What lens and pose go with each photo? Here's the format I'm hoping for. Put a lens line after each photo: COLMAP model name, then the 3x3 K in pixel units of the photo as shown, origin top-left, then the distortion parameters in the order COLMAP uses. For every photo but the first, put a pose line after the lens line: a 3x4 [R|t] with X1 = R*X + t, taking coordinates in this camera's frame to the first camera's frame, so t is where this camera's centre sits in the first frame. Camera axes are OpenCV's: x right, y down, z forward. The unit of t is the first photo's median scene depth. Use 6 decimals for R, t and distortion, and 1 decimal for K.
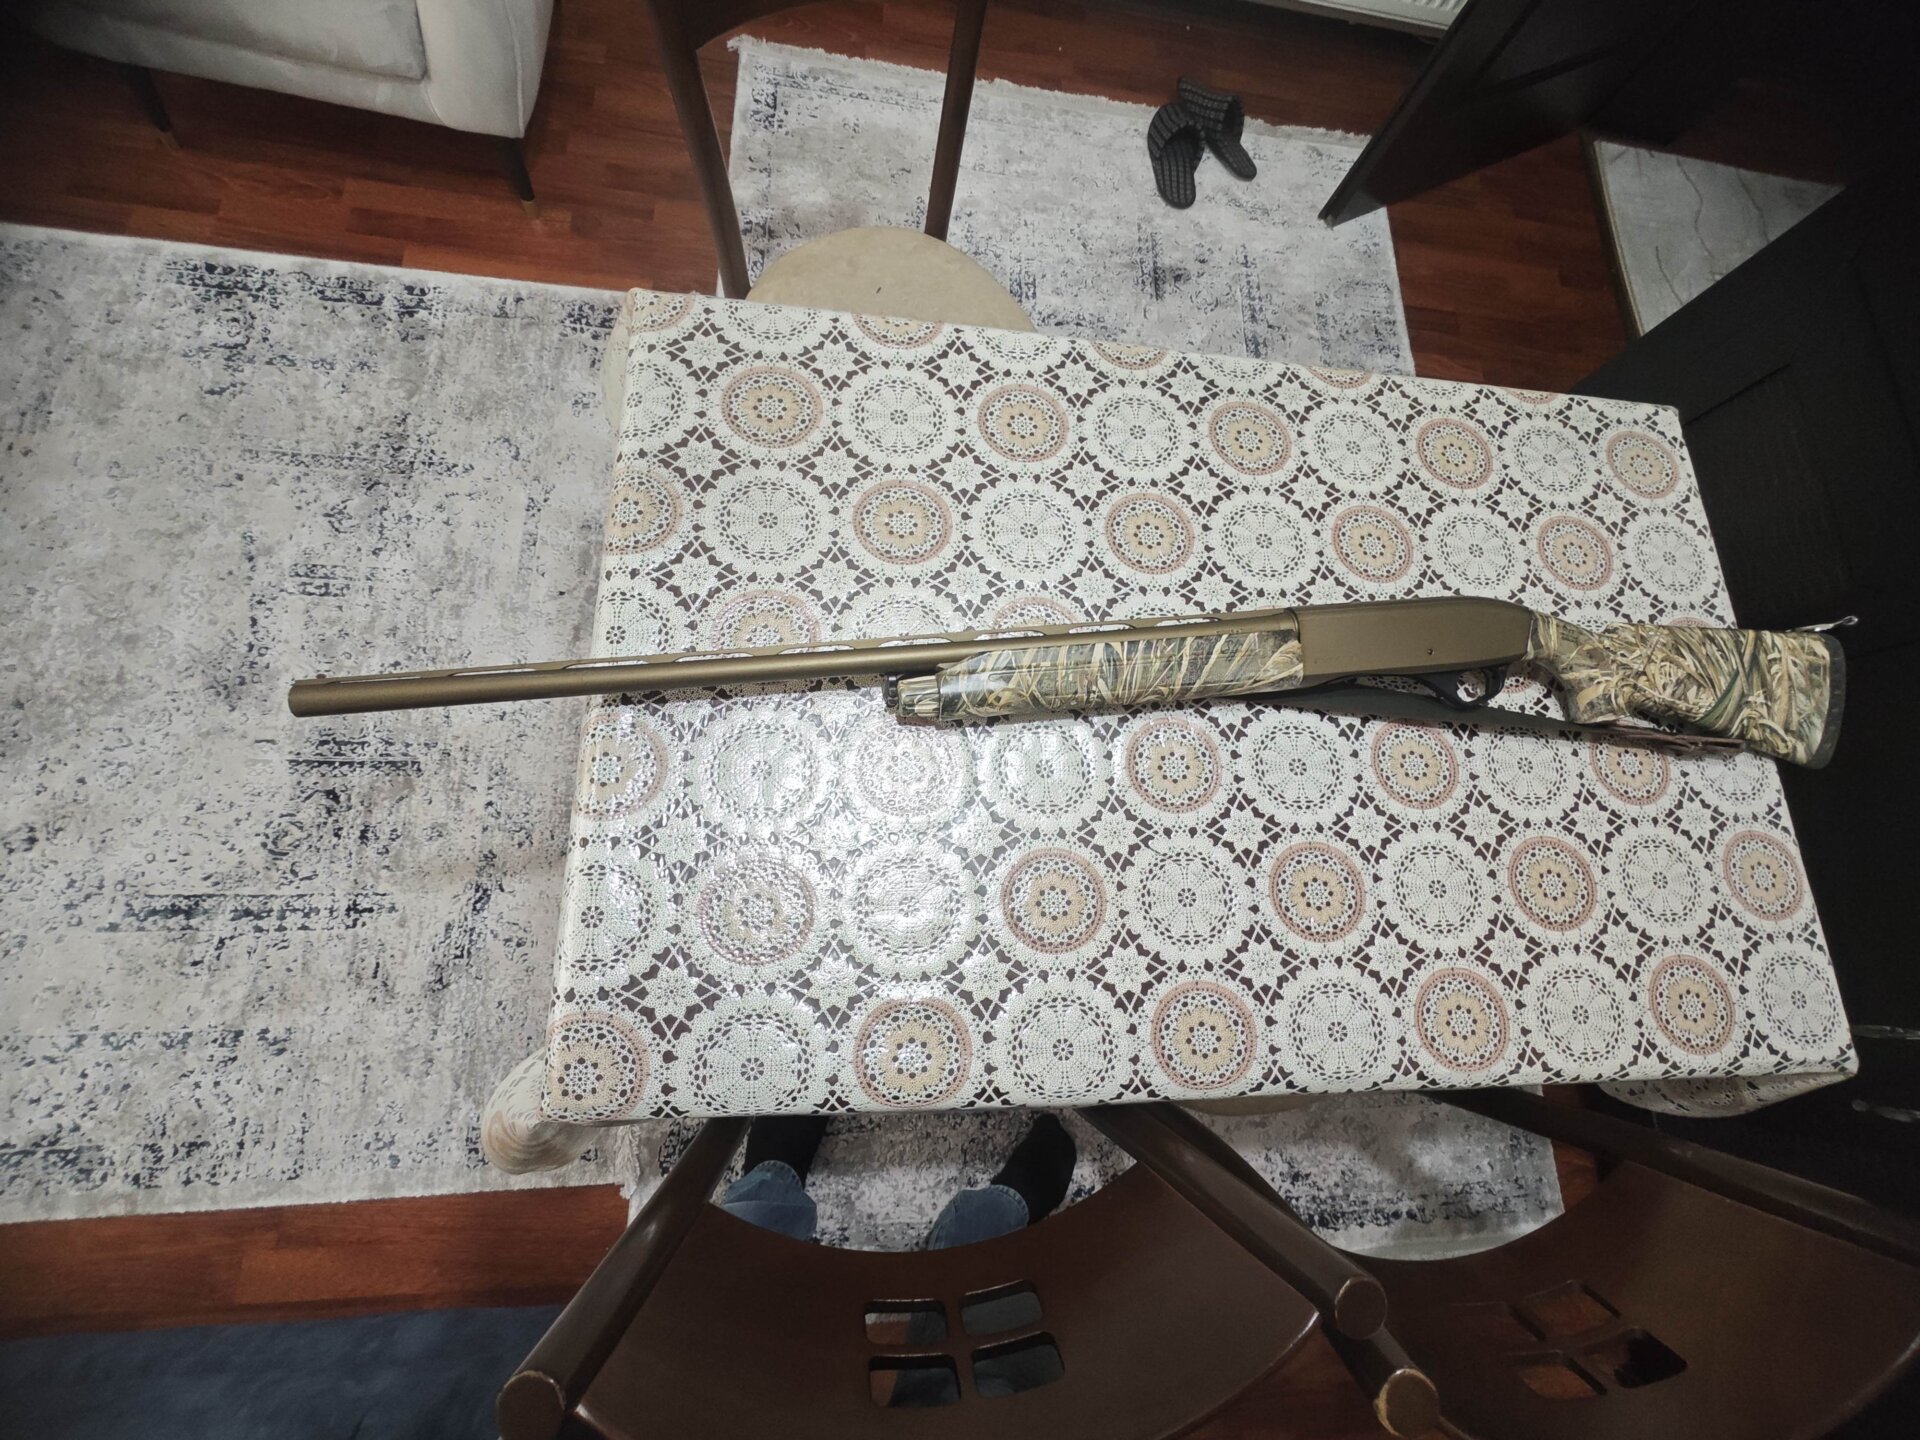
lens RADIAL K [[844.6, 0, 960.7], [0, 844.6, 720.9], [0, 0, 1]] dist [0.005413, -0.002544]
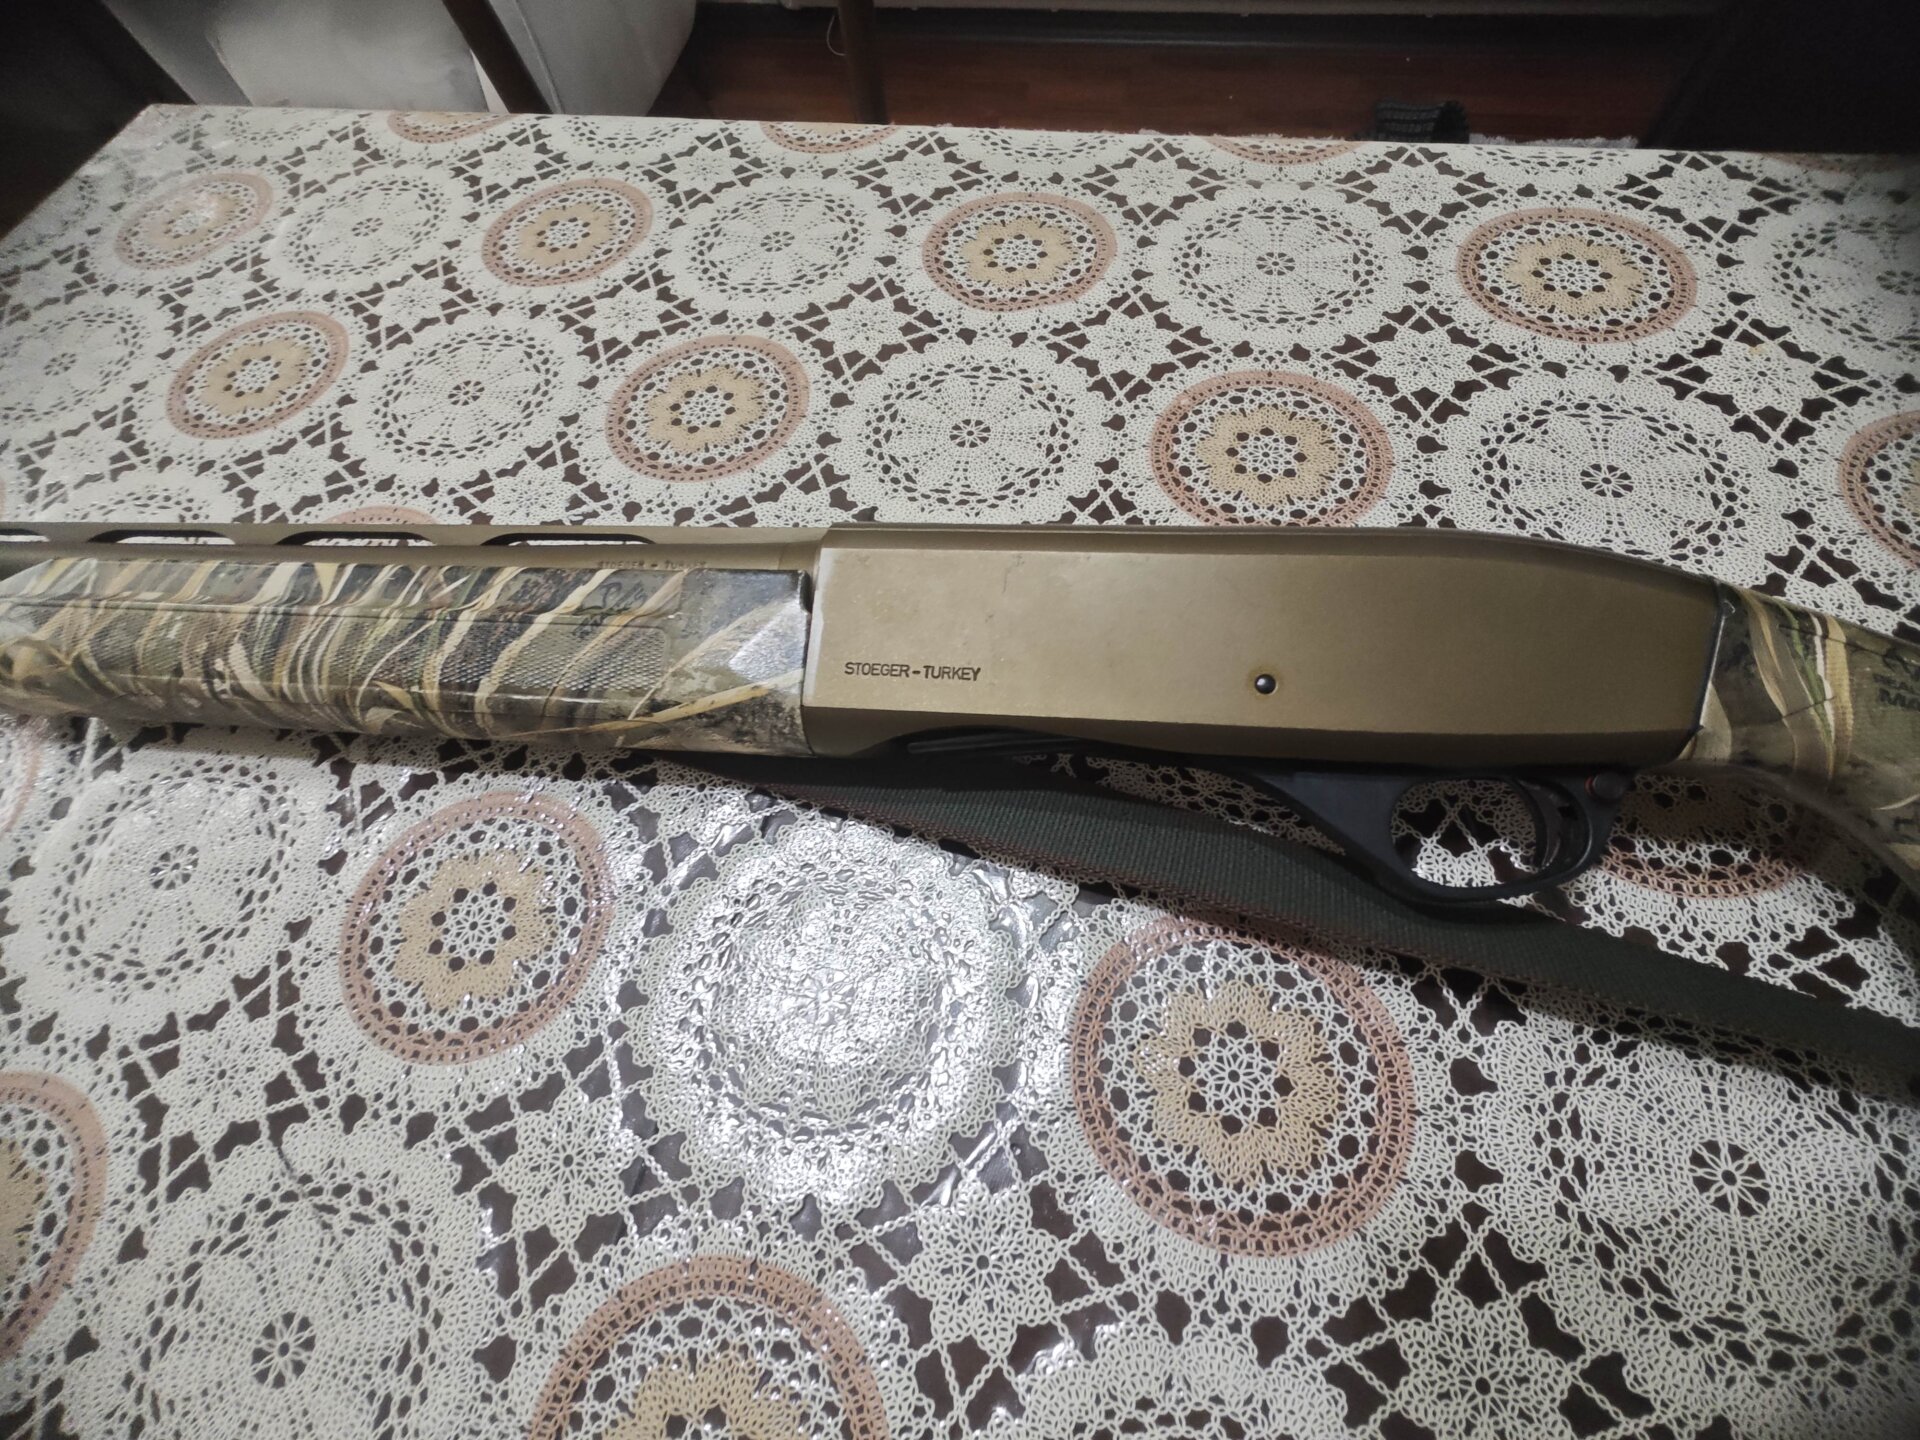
lens RADIAL K [[844.6, 0, 967.0], [0, 844.6, 712.6], [0, 0, 1]] dist [0.005413, -0.002544]
pose [[0.937291, 0.093511, -0.335771, 0.529164], [-0.158428, 0.972372, -0.171443, -0.004961], [0.310463, 0.213888, 0.926210, 0.665220]]
